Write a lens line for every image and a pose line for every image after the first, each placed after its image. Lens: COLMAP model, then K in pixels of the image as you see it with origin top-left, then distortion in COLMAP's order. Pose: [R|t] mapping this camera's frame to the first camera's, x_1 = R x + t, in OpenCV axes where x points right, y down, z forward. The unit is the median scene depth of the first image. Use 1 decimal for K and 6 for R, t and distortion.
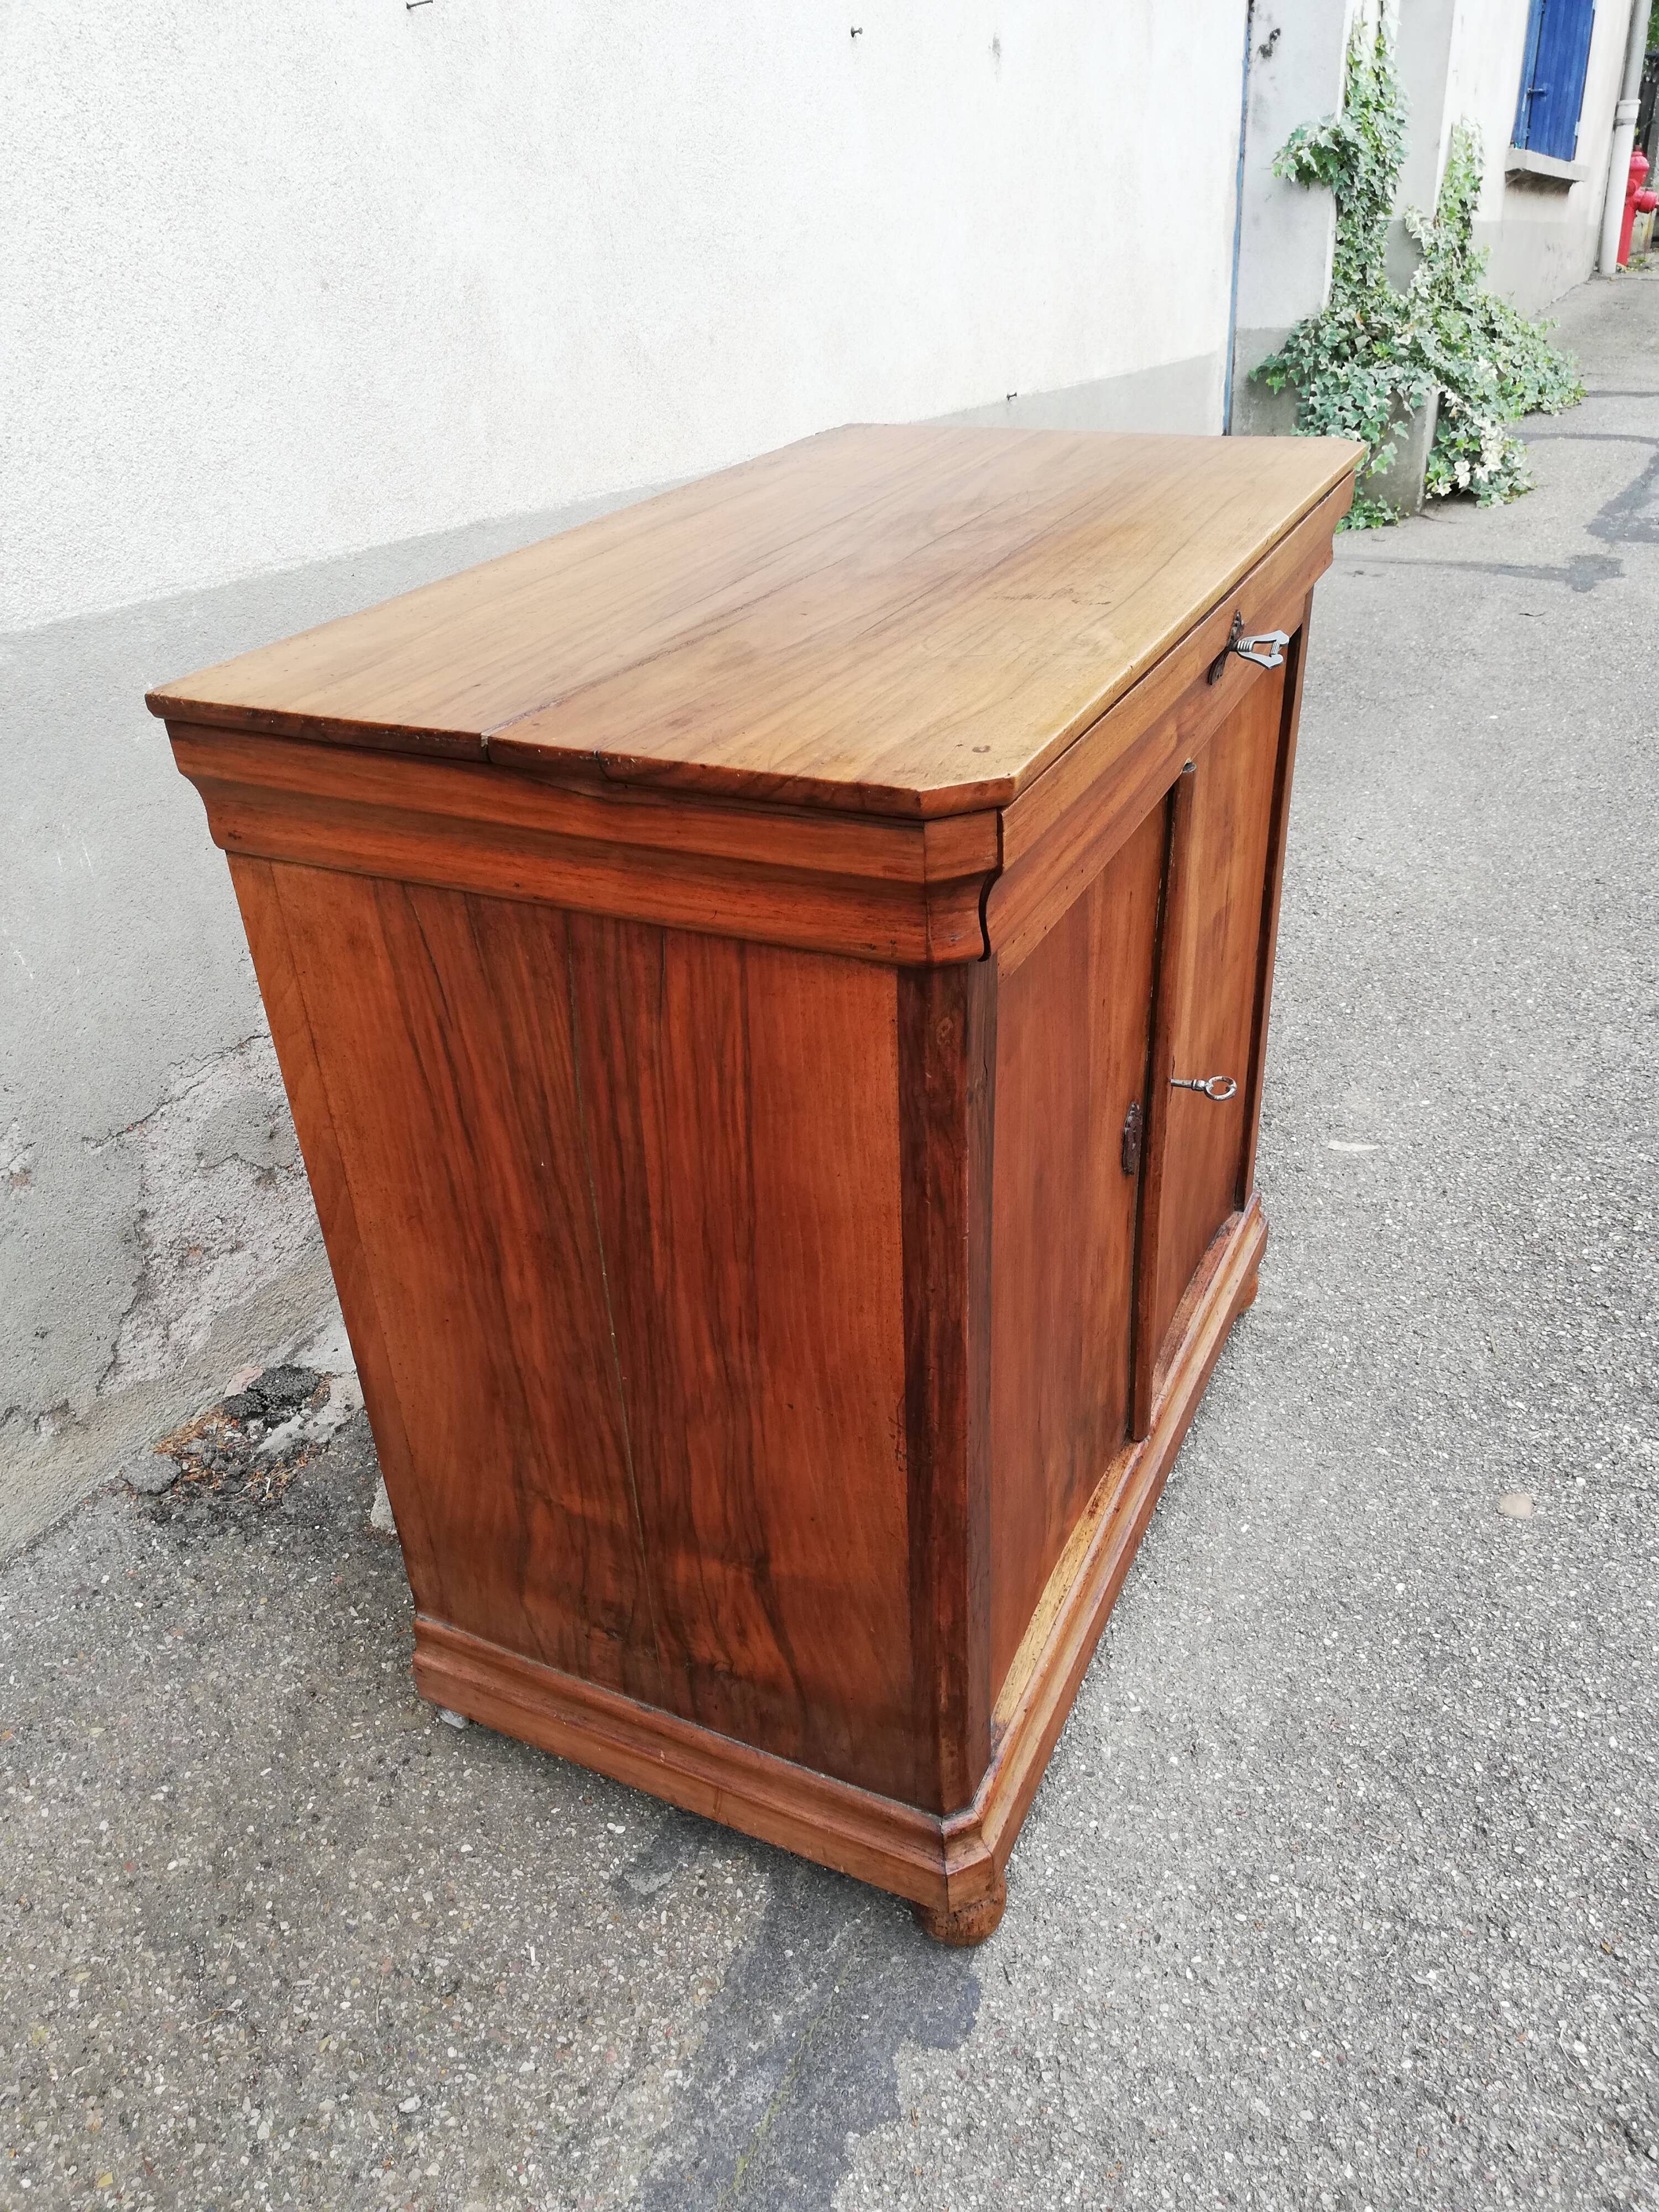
lens RADIAL K [[1667.2, 0, 830.6], [0, 1667.2, 1122.2], [0, 0, 1]] dist [0.040146, -0.058970]
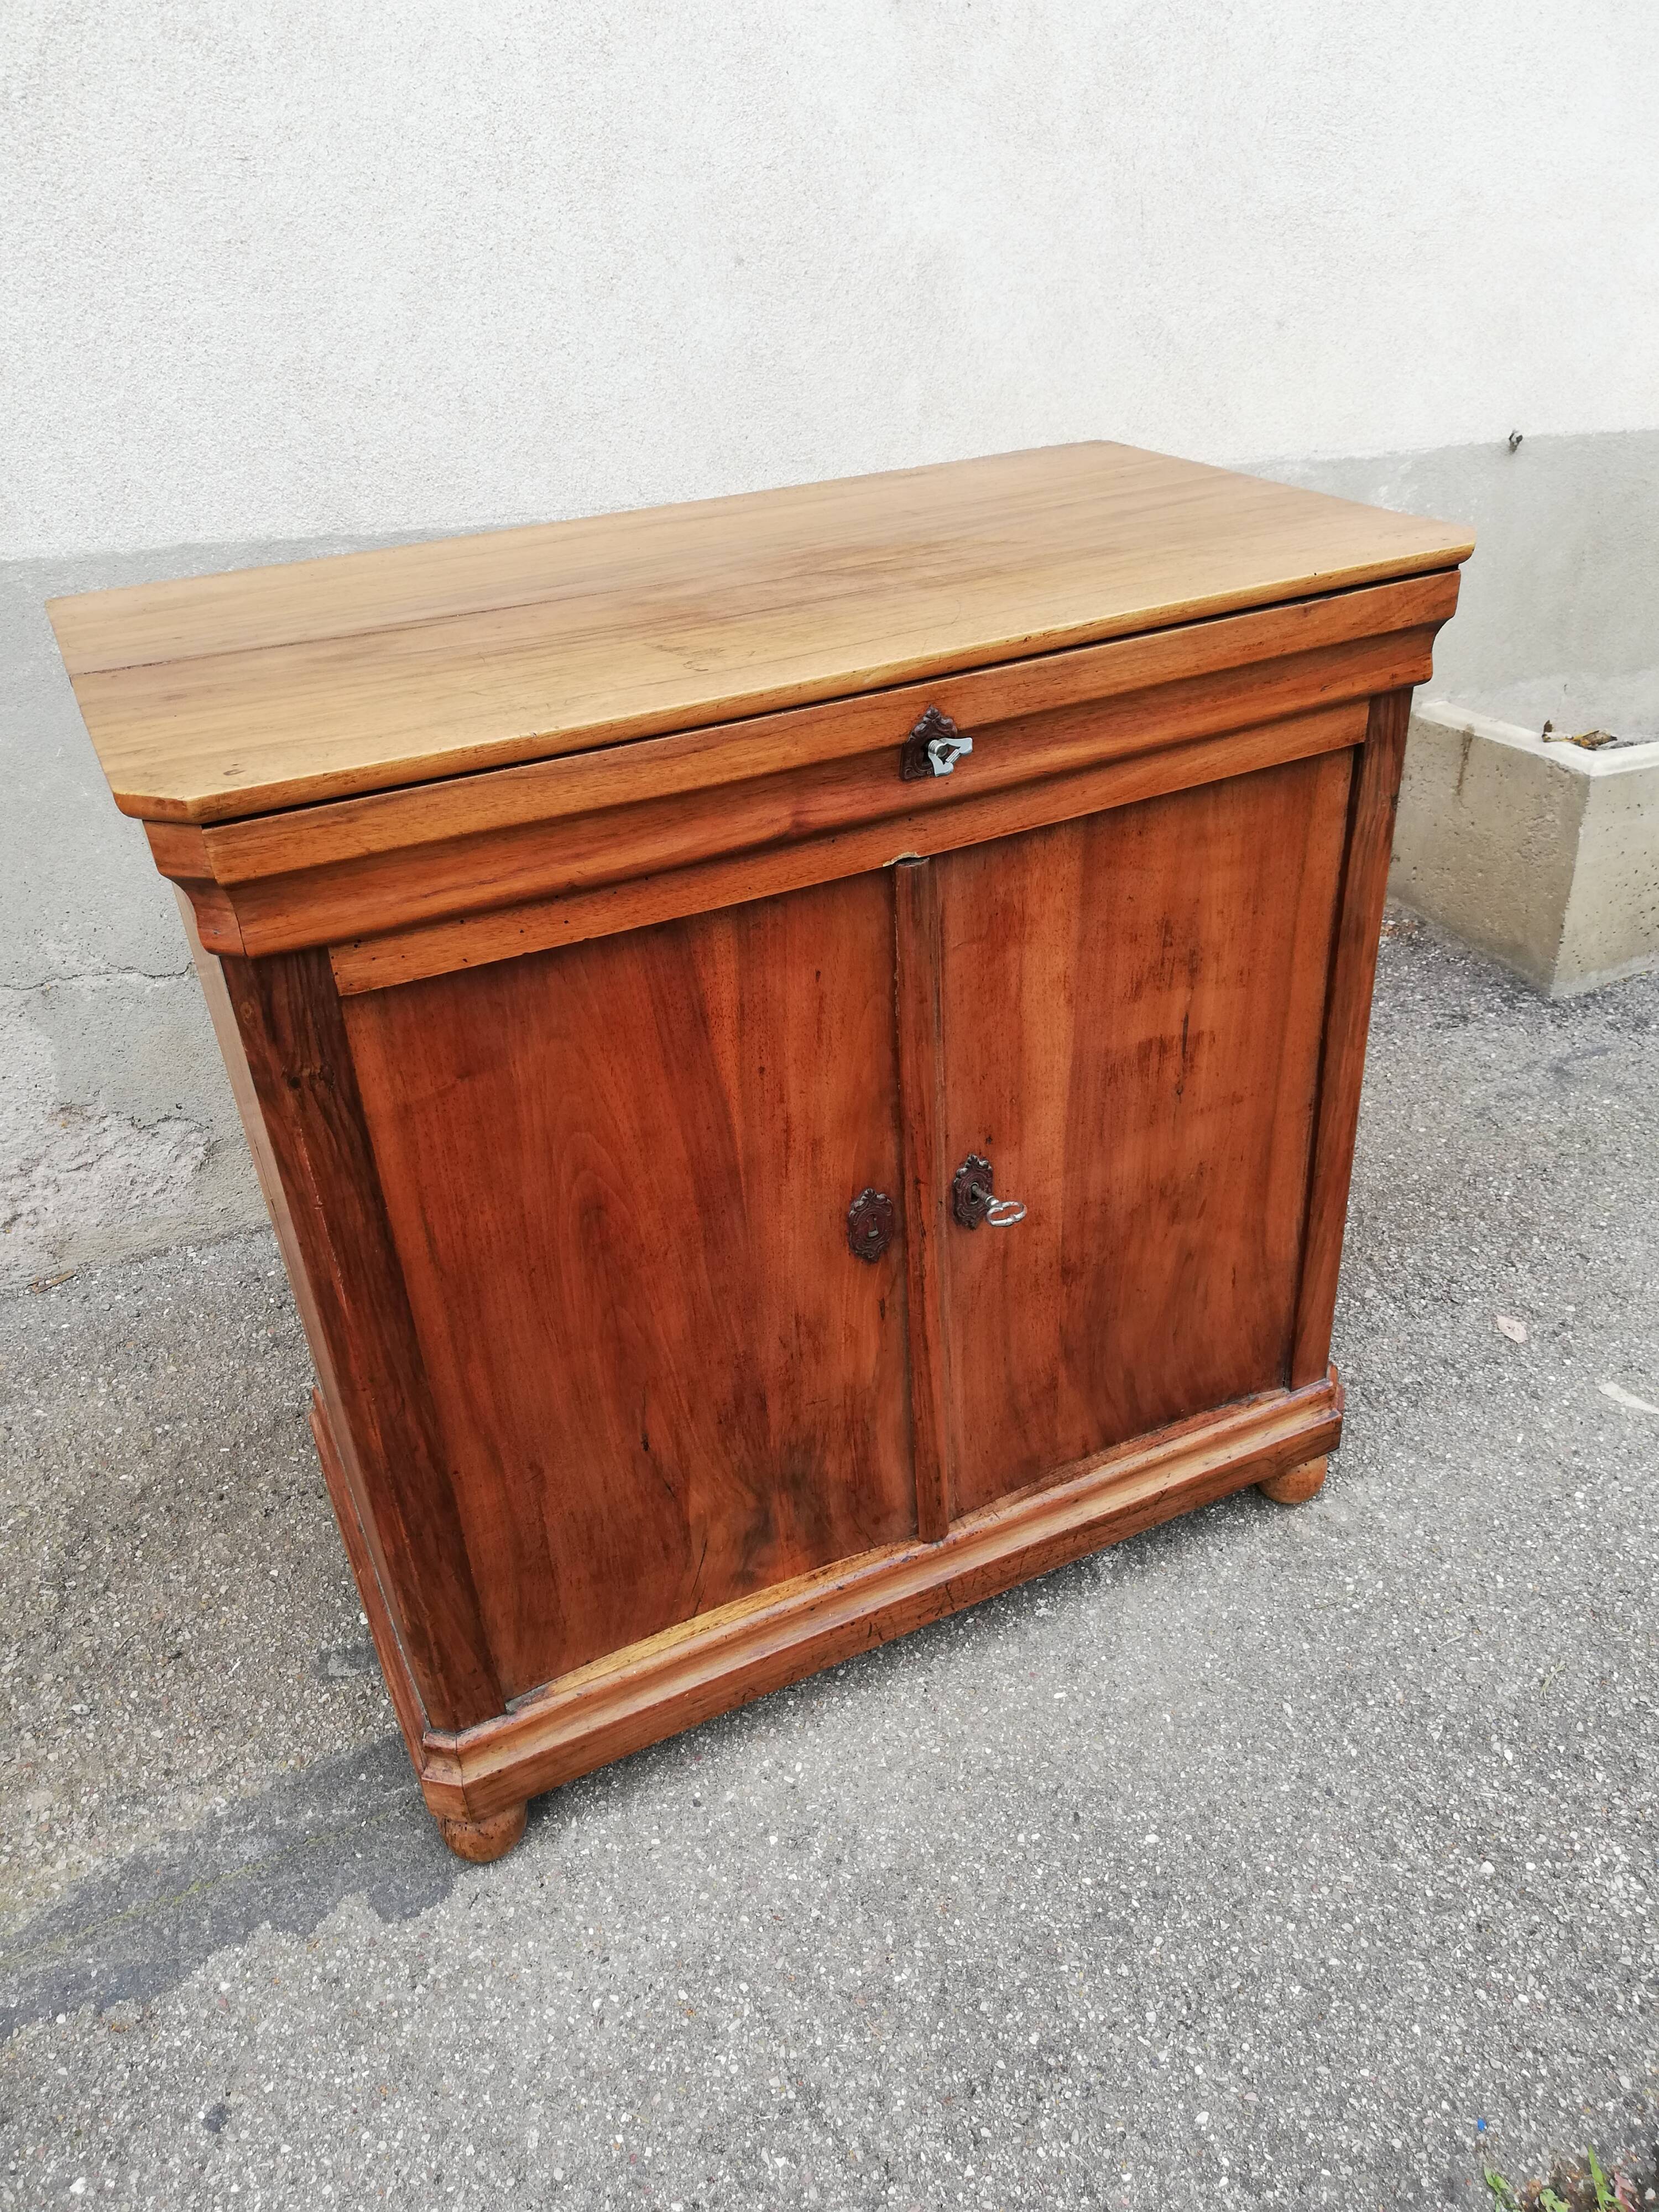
lens RADIAL K [[1667.2, 0, 830.6], [0, 1667.2, 1122.2], [0, 0, 1]] dist [0.040146, -0.058970]
pose [[0.780404, 0.328031, -0.532320, 0.626191], [-0.304482, 0.942948, 0.134689, -0.160952], [0.546132, 0.056970, 0.835760, 0.176778]]
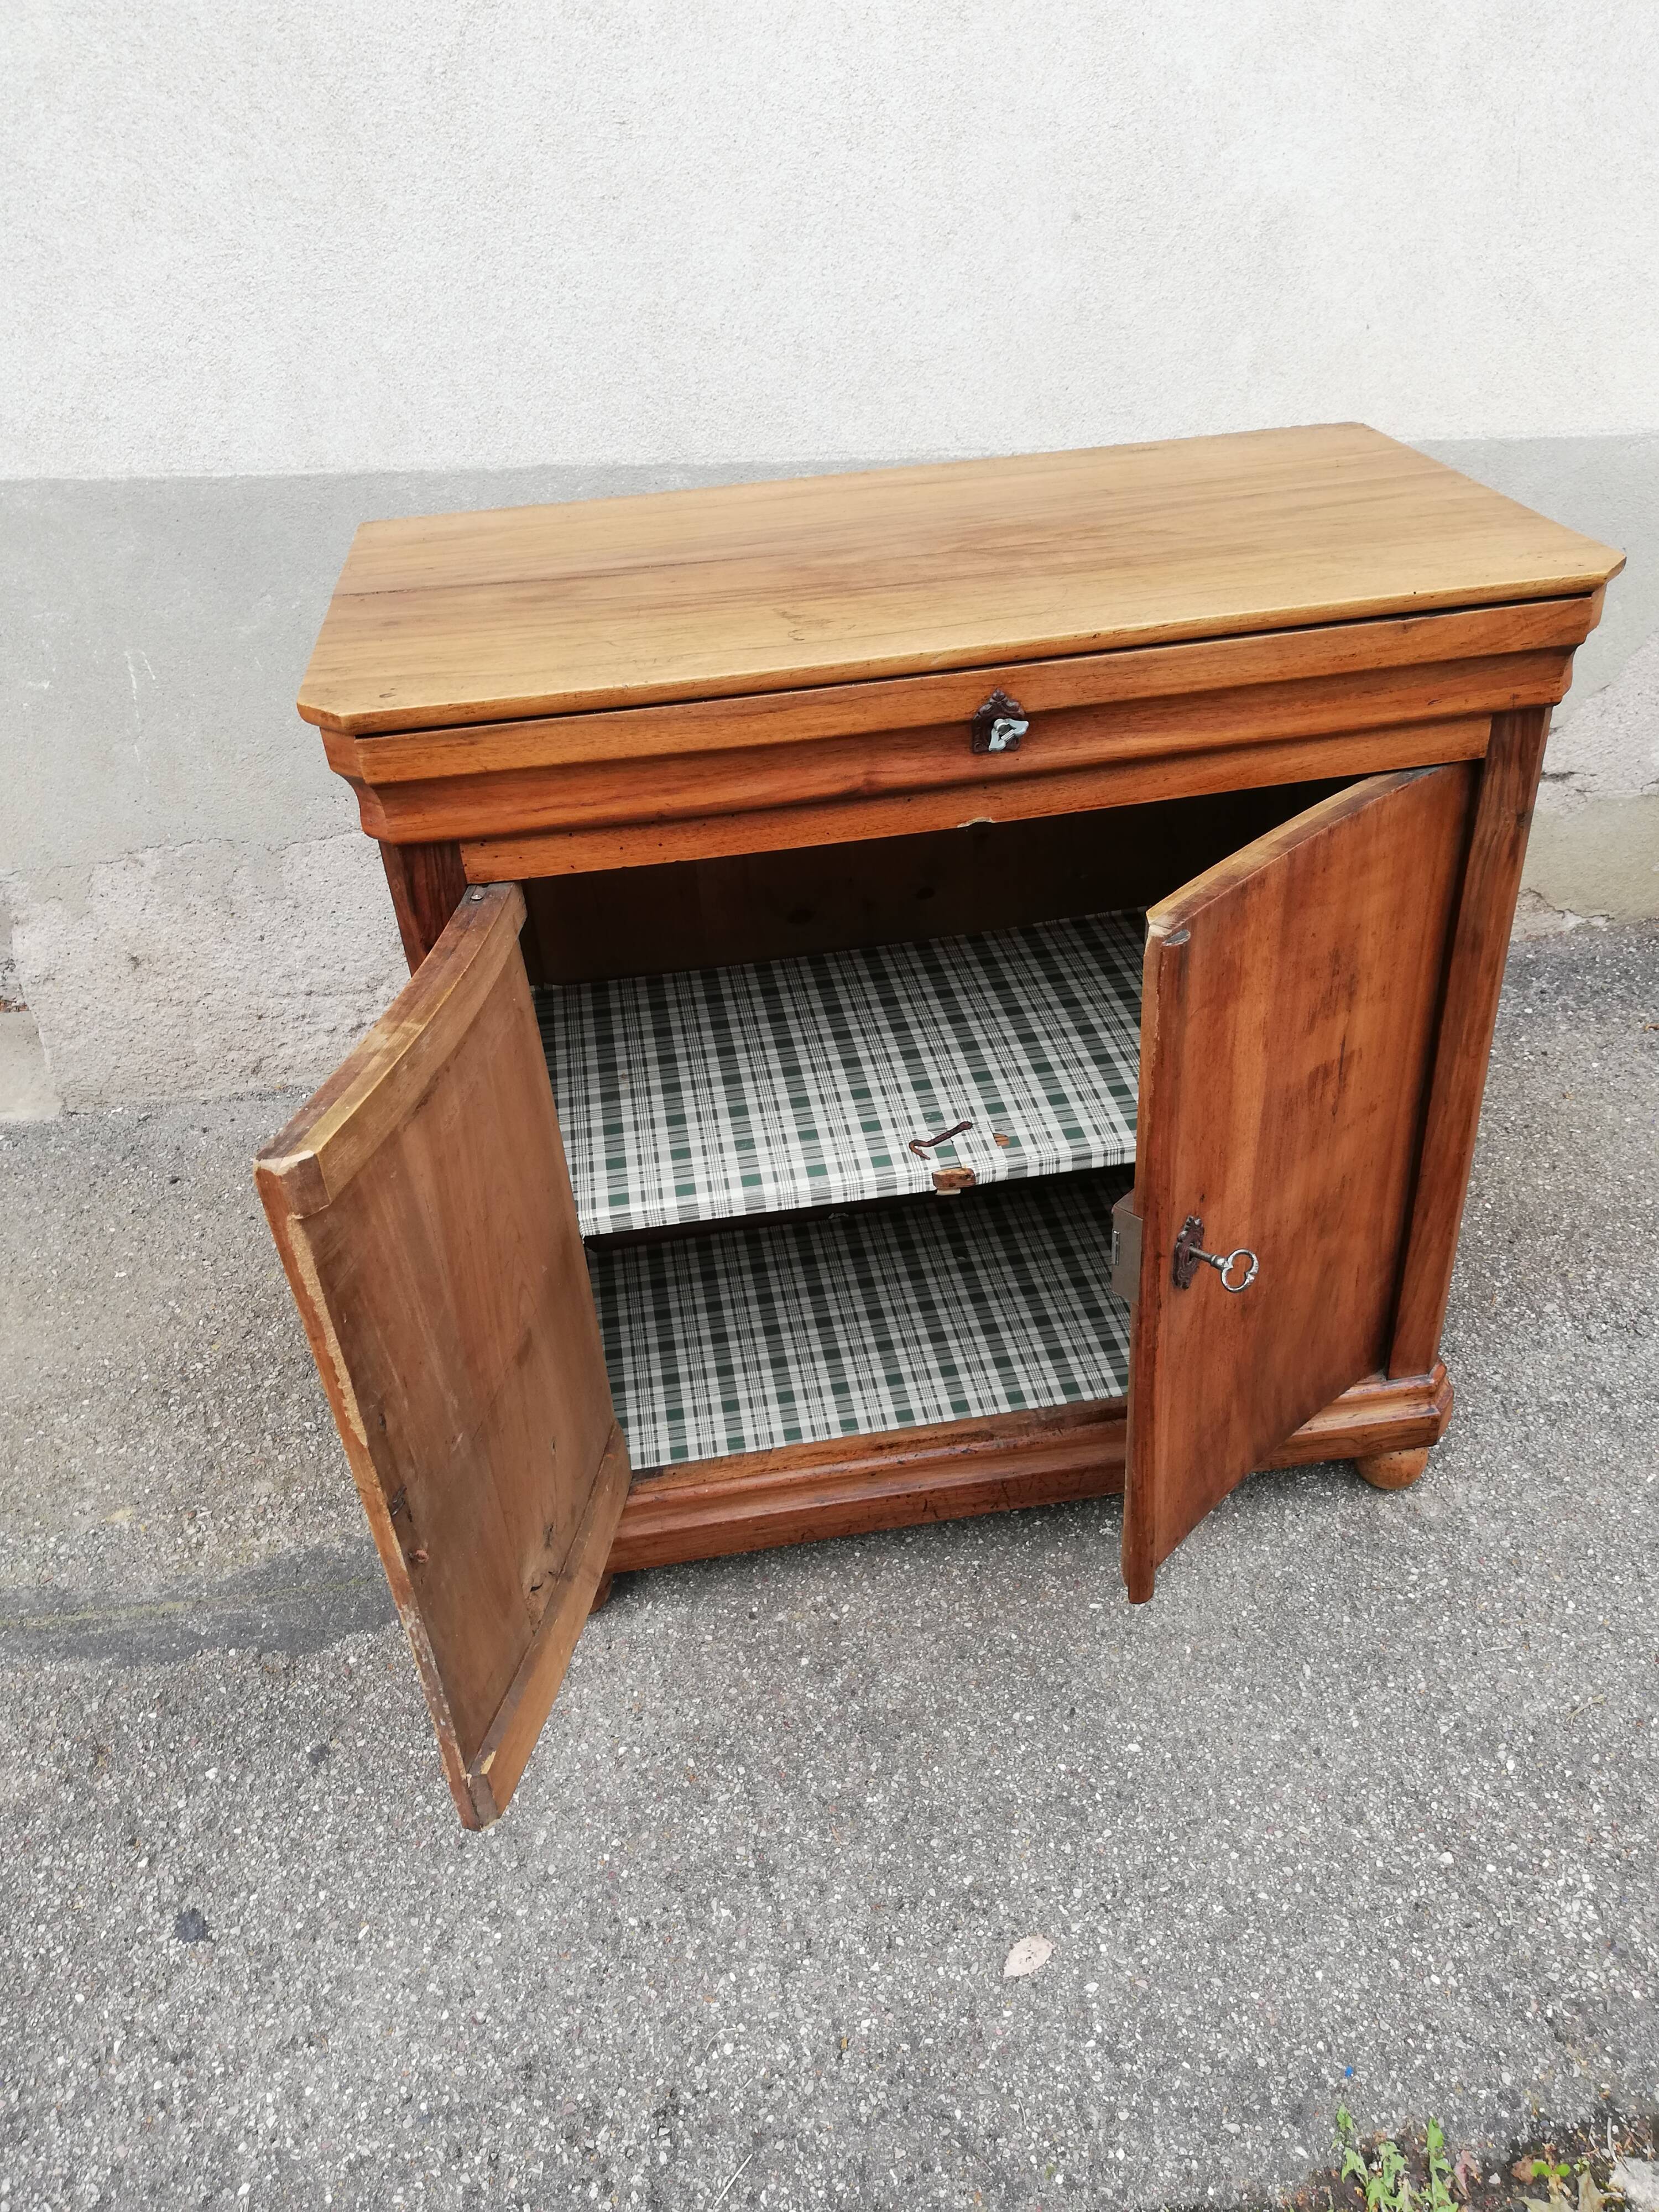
lens RADIAL K [[1670.3, 0, 827.9], [0, 1670.3, 1118.0], [0, 0, 1]] dist [0.046393, -0.070048]
pose [[0.549648, 0.469736, -0.690822, 0.832472], [-0.394065, 0.874945, 0.281398, -0.264866], [0.736614, 0.117559, 0.666018, 0.224053]]
